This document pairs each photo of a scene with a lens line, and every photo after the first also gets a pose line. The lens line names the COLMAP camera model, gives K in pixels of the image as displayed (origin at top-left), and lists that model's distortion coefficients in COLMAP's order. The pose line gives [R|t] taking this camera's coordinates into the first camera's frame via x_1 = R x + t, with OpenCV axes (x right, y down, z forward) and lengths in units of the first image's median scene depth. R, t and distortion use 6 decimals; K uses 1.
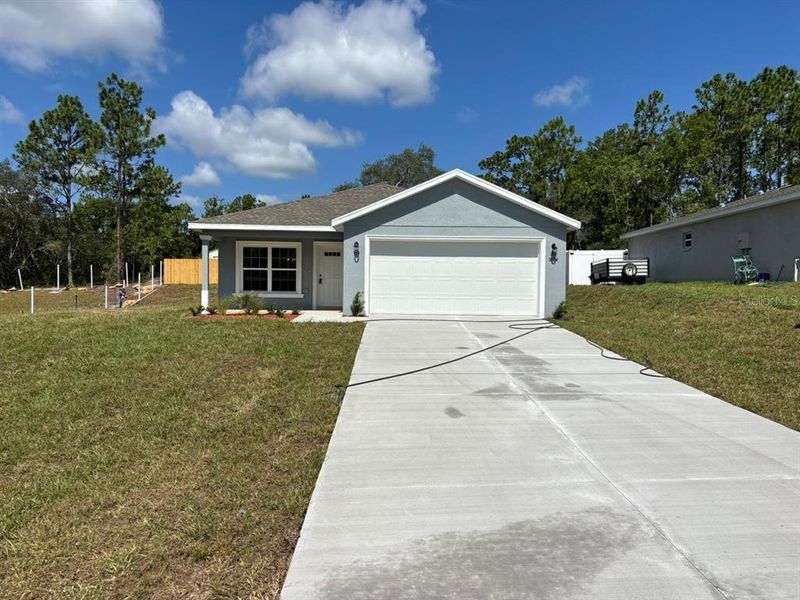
lens RADIAL K [[618.7, 0, 381.1], [0, 618.7, 301.9], [0, 0, 1]] dist [0.023452, -0.003555]
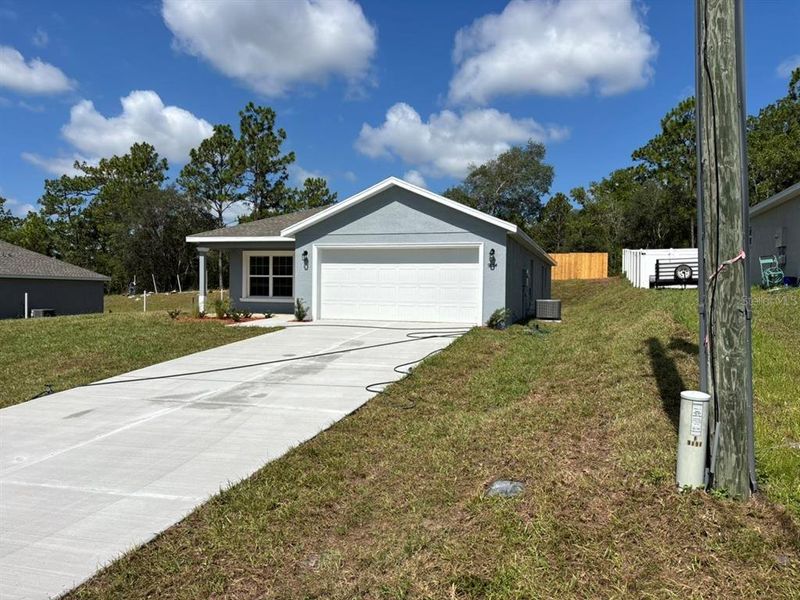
lens RADIAL K [[616.8, 0, 400.0], [0, 616.8, 300.0], [0, 0, 1]] dist [0.019289, 0.000346]
pose [[0.942712, 0.005784, -0.333556, 0.313255], [-0.006127, 0.999981, 0.000022, -0.009485], [0.333550, 0.002023, 0.942730, 0.038760]]
